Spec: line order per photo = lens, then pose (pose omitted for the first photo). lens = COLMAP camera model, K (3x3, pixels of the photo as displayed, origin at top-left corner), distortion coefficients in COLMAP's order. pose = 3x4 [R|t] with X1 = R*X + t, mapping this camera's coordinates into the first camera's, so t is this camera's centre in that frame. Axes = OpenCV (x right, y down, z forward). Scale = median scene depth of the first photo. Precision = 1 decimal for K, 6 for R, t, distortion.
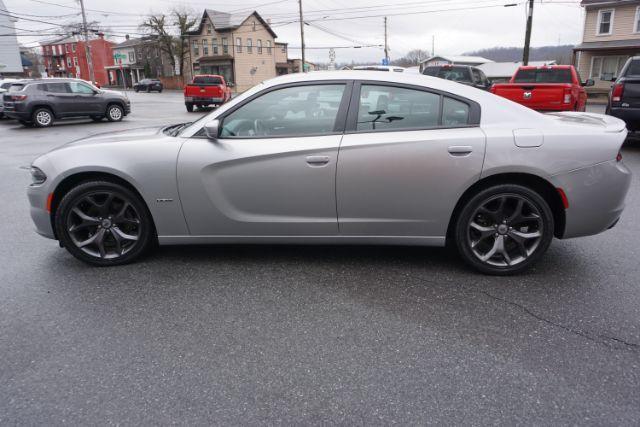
lens RADIAL K [[469.5, 0, 319.1], [0, 469.5, 214.6], [0, 0, 1]] dist [-0.019847, 0.012027]
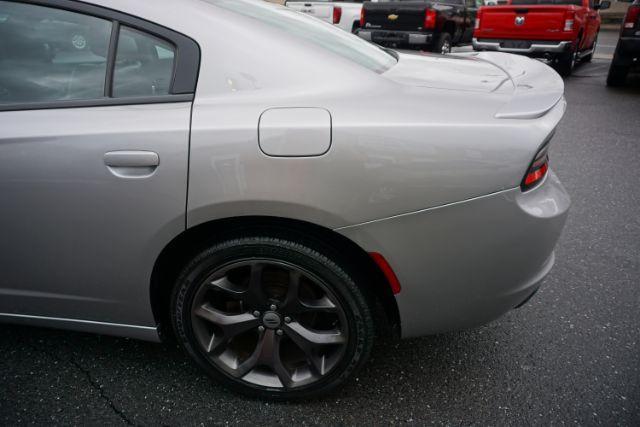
lens RADIAL K [[432.8, 0, 319.1], [0, 432.8, 213.7], [0, 0, 1]] dist [-0.035603, 0.034887]
pose [[0.998244, 0.025779, -0.053341, 0.442725], [-0.016154, 0.984687, 0.173583, -0.145637], [0.056999, -0.172417, 0.983374, 0.565460]]
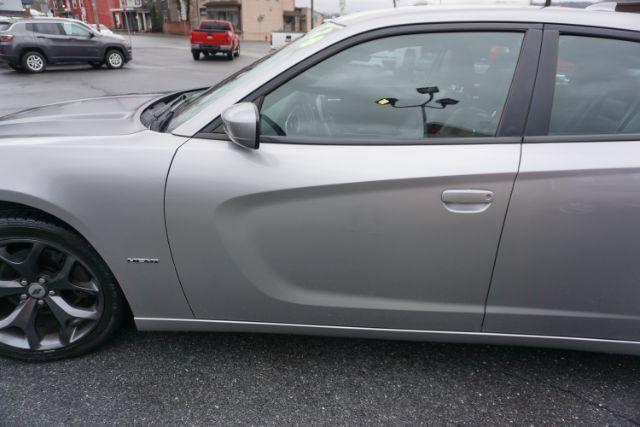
lens RADIAL K [[432.8, 0, 323.1], [0, 432.8, 213.8], [0, 0, 1]] dist [-0.035603, 0.034887]
pose [[0.999518, 0.026606, 0.015992, -0.141134], [-0.028369, 0.992048, 0.122619, -0.138280], [-0.012603, -0.123014, 0.992325, 0.531417]]
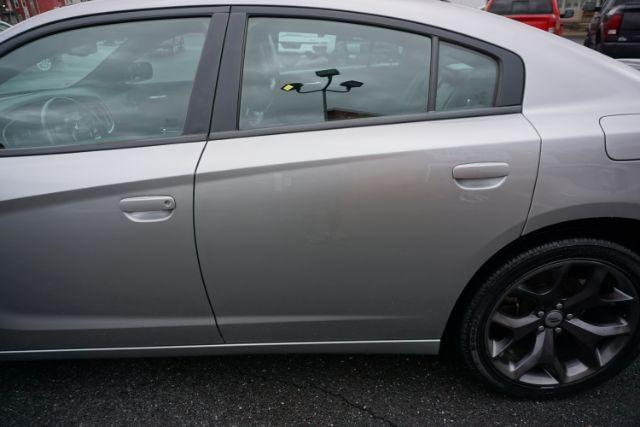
lens RADIAL K [[432.8, 0, 320.1], [0, 432.8, 213.7], [0, 0, 1]] dist [-0.035603, 0.034887]
pose [[0.996939, -0.047547, 0.062066, 0.117495], [0.037839, 0.988090, 0.149151, -0.149342], [-0.068419, -0.146346, 0.986865, 0.560480]]
